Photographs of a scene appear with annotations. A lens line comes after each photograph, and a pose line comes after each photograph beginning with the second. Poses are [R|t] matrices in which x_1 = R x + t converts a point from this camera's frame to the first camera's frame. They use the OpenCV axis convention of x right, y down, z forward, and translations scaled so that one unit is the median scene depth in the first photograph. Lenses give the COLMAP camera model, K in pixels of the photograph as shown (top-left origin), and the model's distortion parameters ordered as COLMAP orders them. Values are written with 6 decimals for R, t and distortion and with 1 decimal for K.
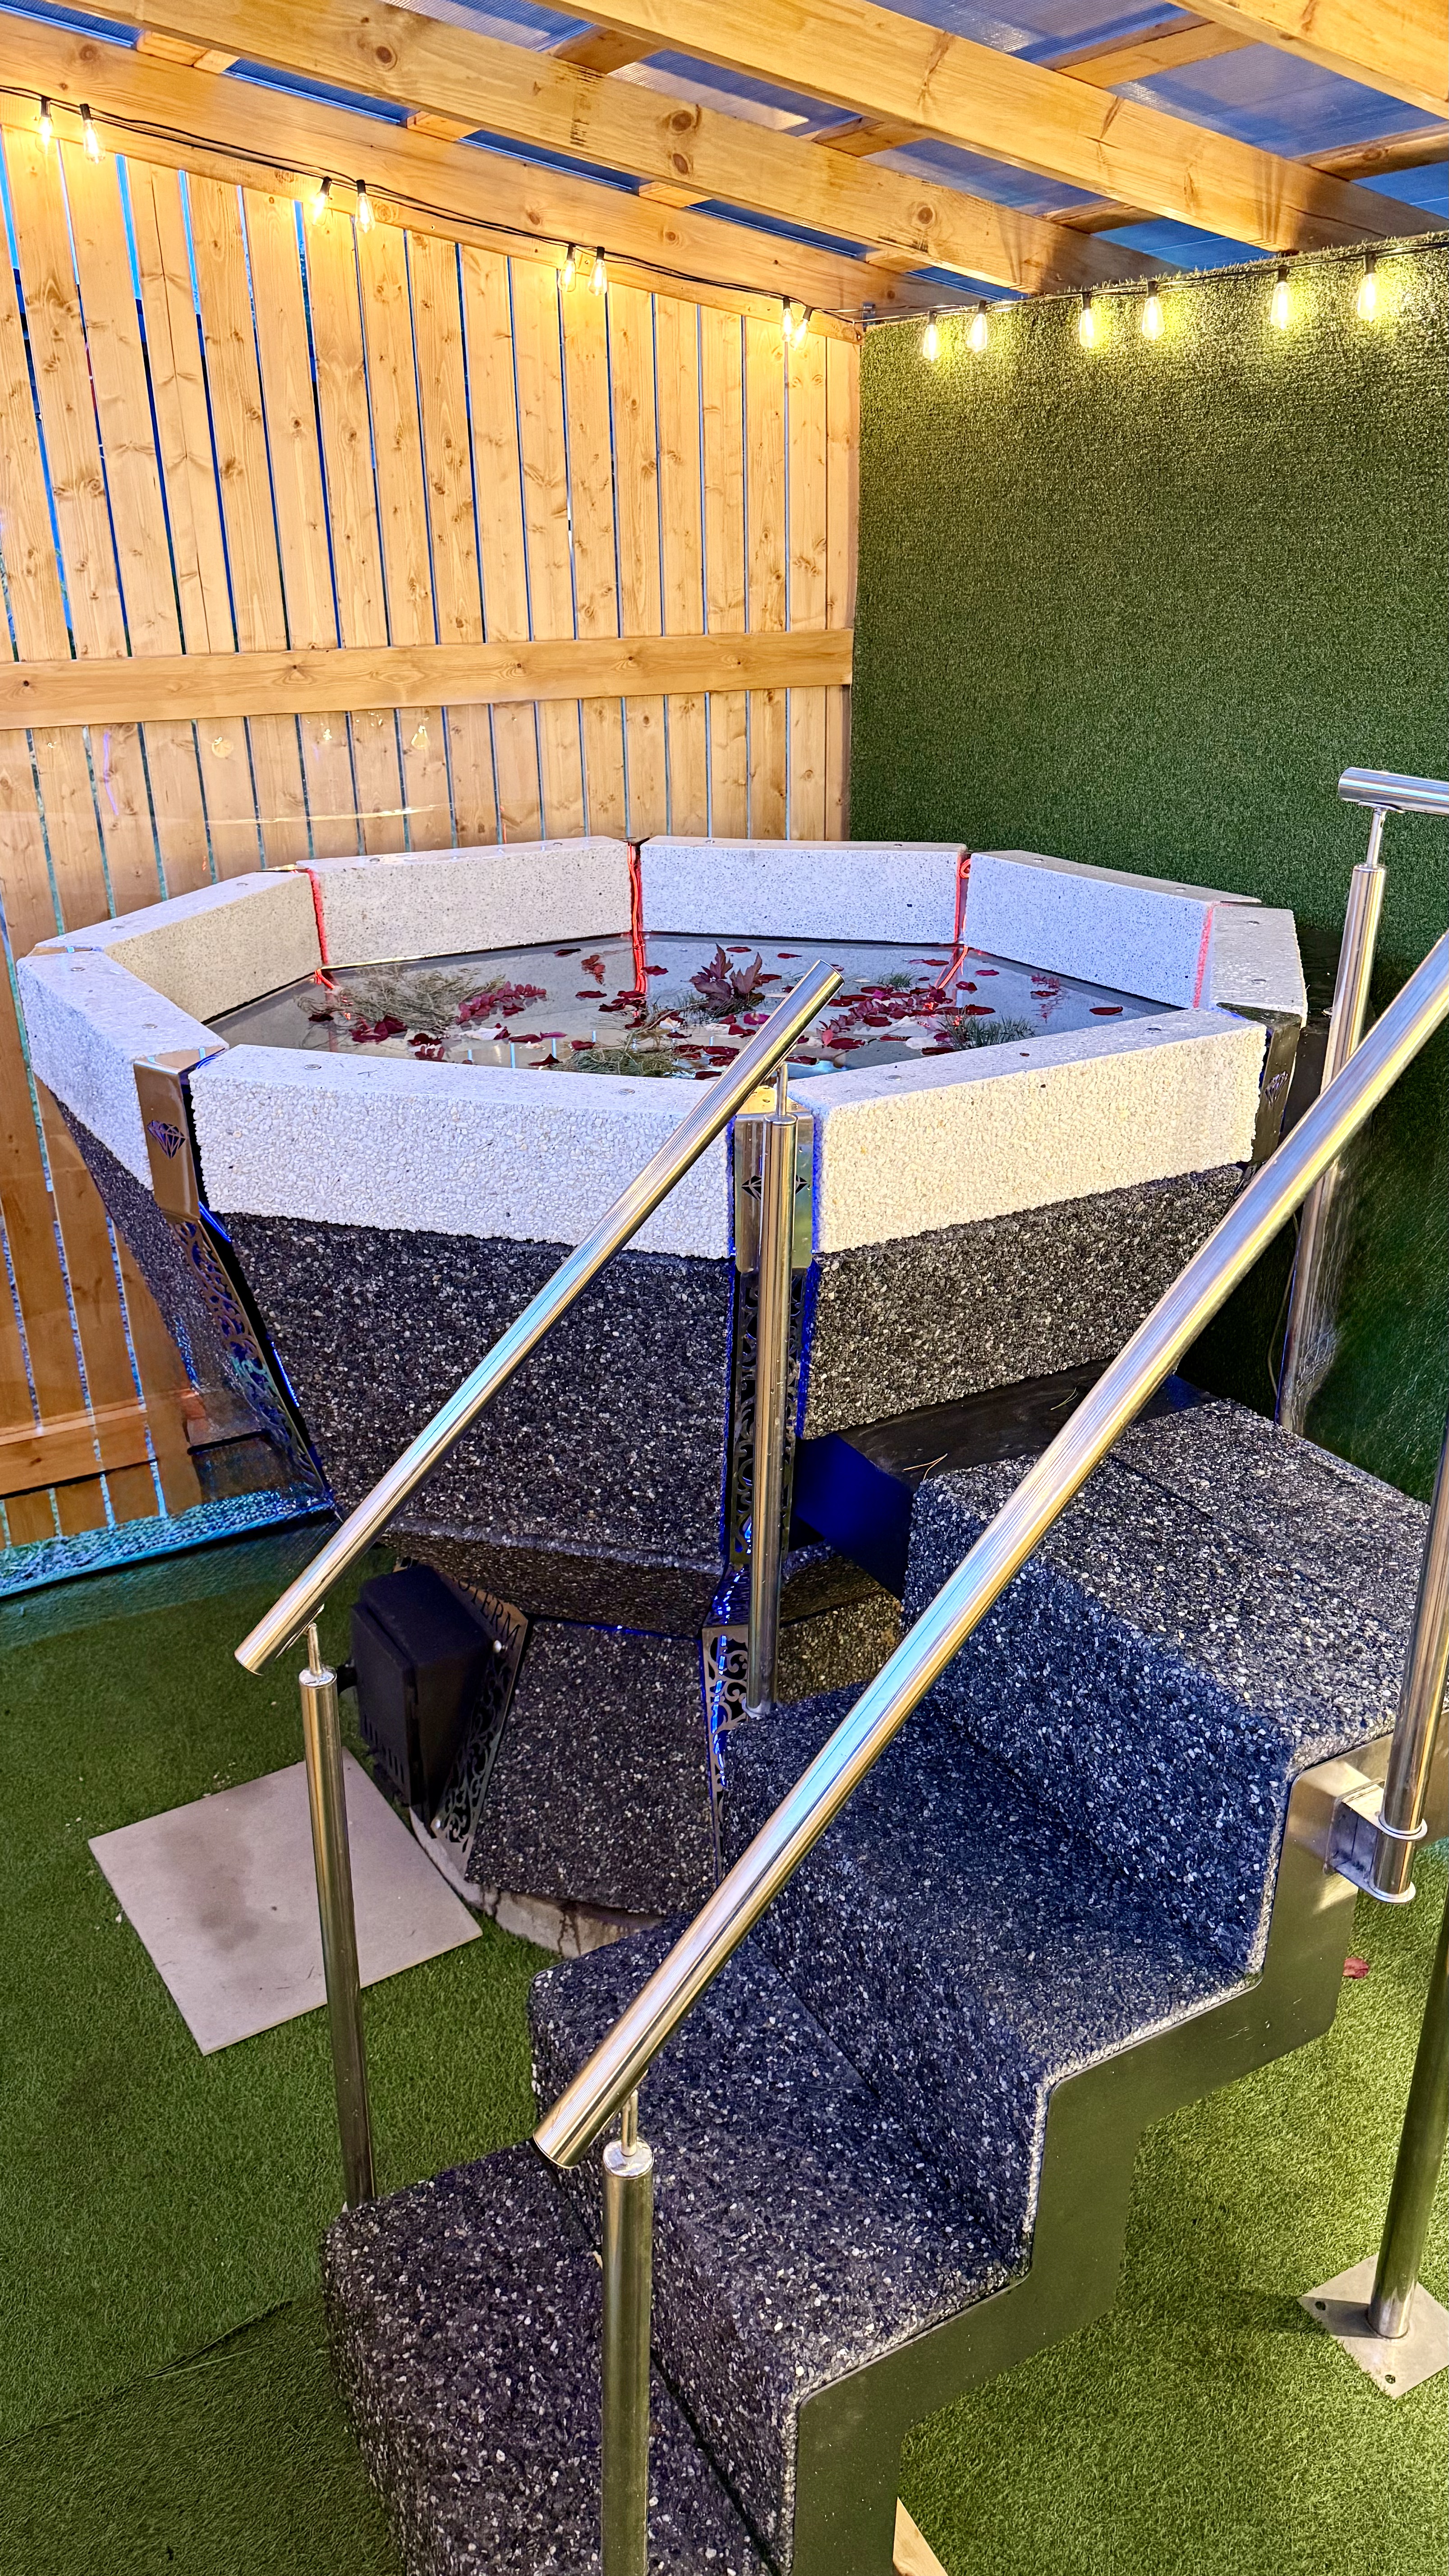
lens RADIAL K [[1797.1, 0, 721.6], [0, 1797.1, 1330.9], [0, 0, 1]] dist [0.077739, -0.130605]
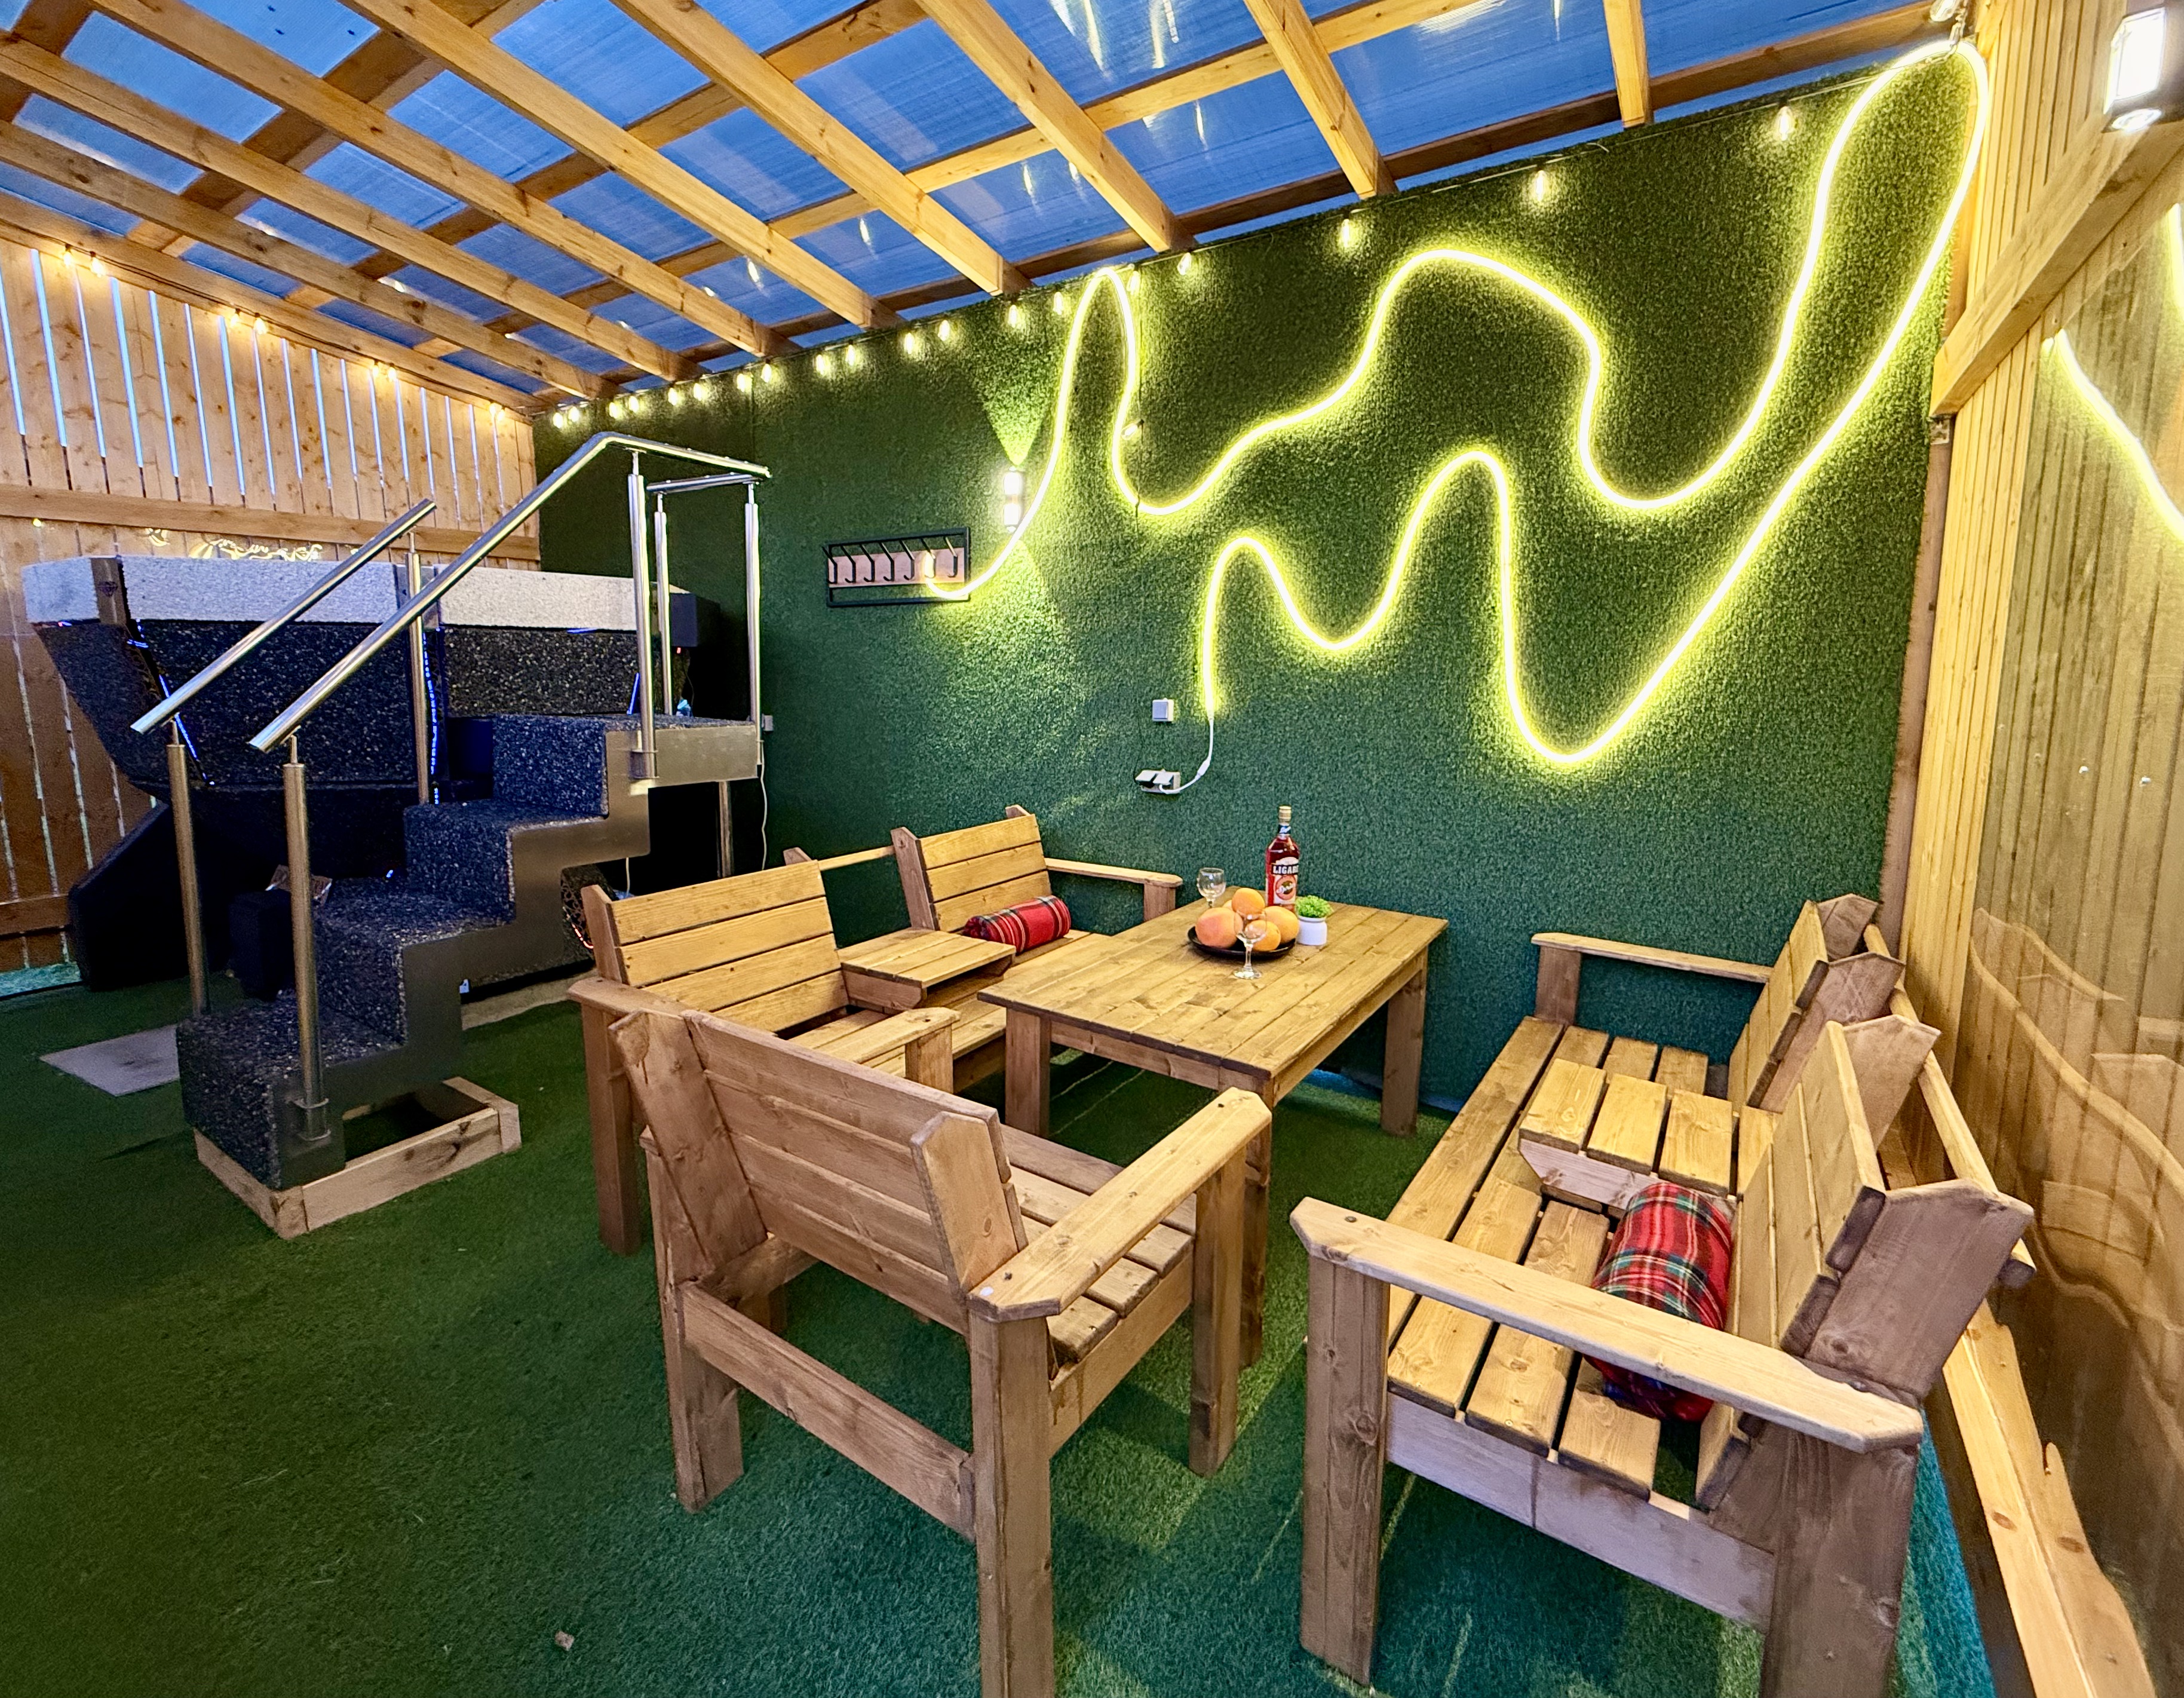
lens RADIAL K [[981.6, 0, 1111.1], [0, 981.6, 802.6], [0, 0, 1]] dist [0.001542, 0.001108]
pose [[0.884704, -0.050018, 0.463461, 0.136254], [0.177665, 0.955364, -0.236041, 0.406569], [-0.430968, 0.291167, 0.854101, -0.319793]]
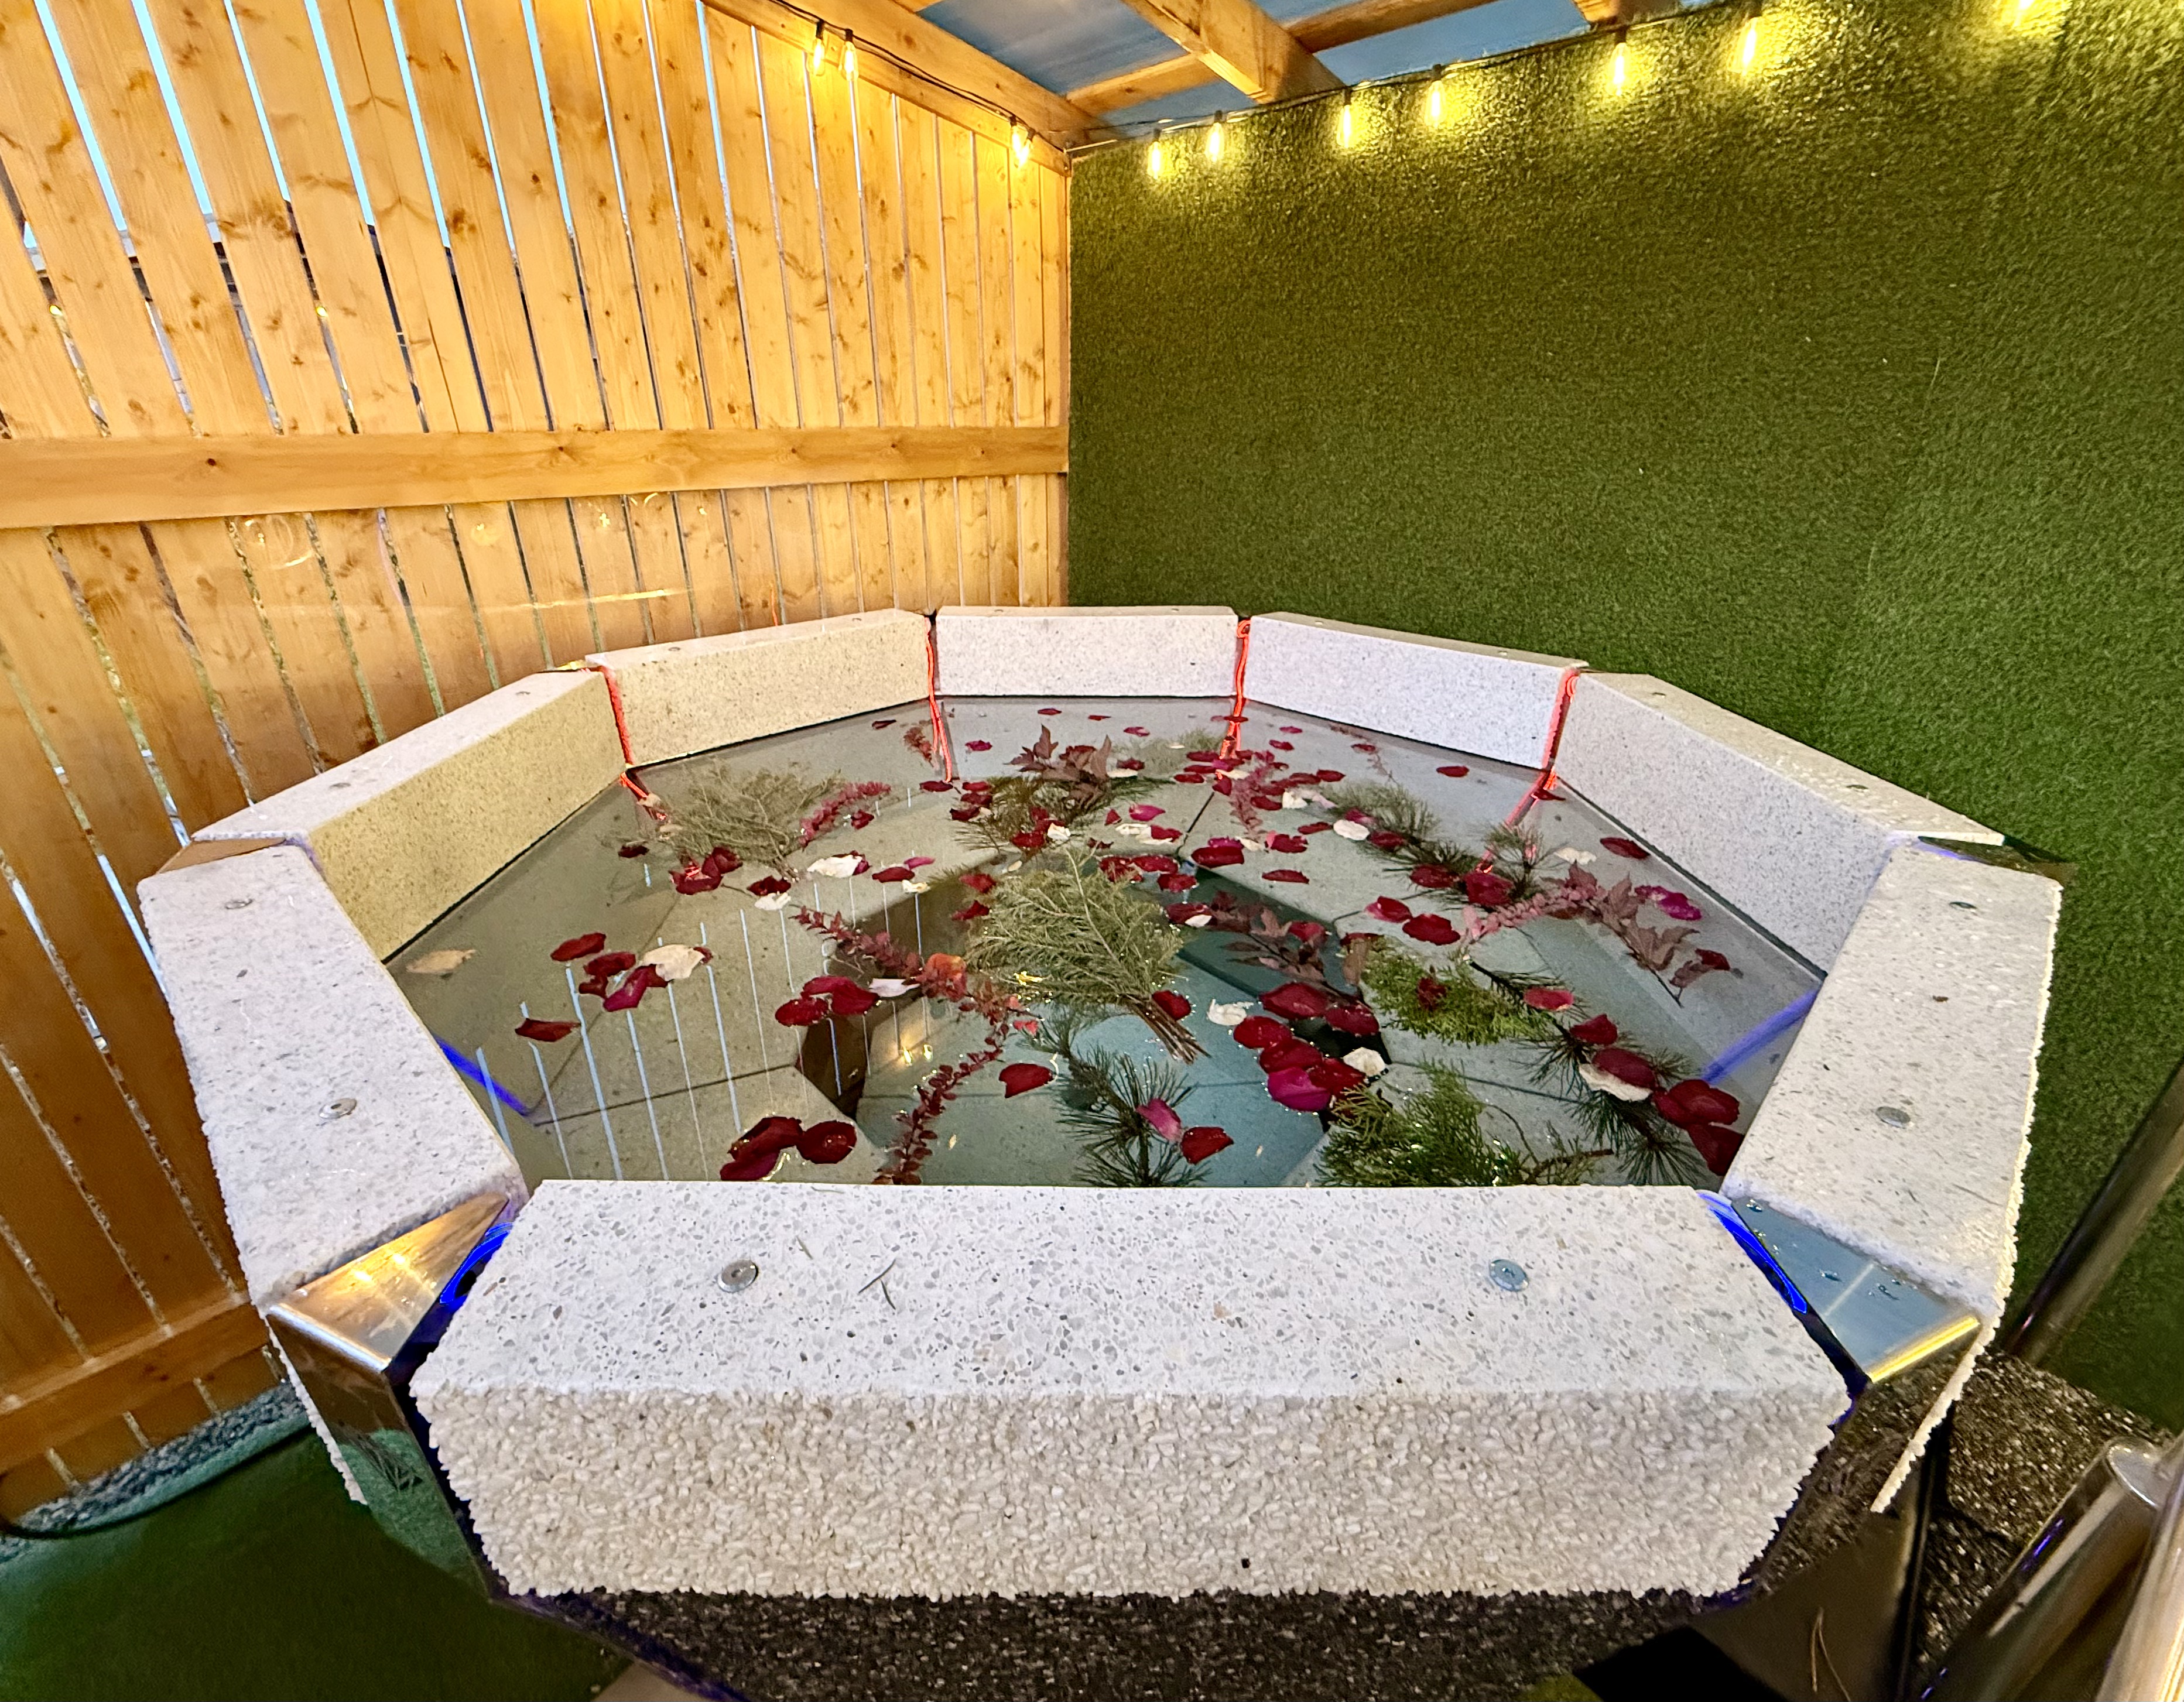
lens RADIAL K [[940.5, 0, 1074.4], [0, 940.5, 850.9], [0, 0, 1]] dist [-0.000938, -0.000154]
pose [[0.965180, -0.097669, 0.242671, -0.114835], [0.093188, 0.995199, 0.029904, -0.144859], [-0.244426, -0.006249, 0.969648, 0.452949]]
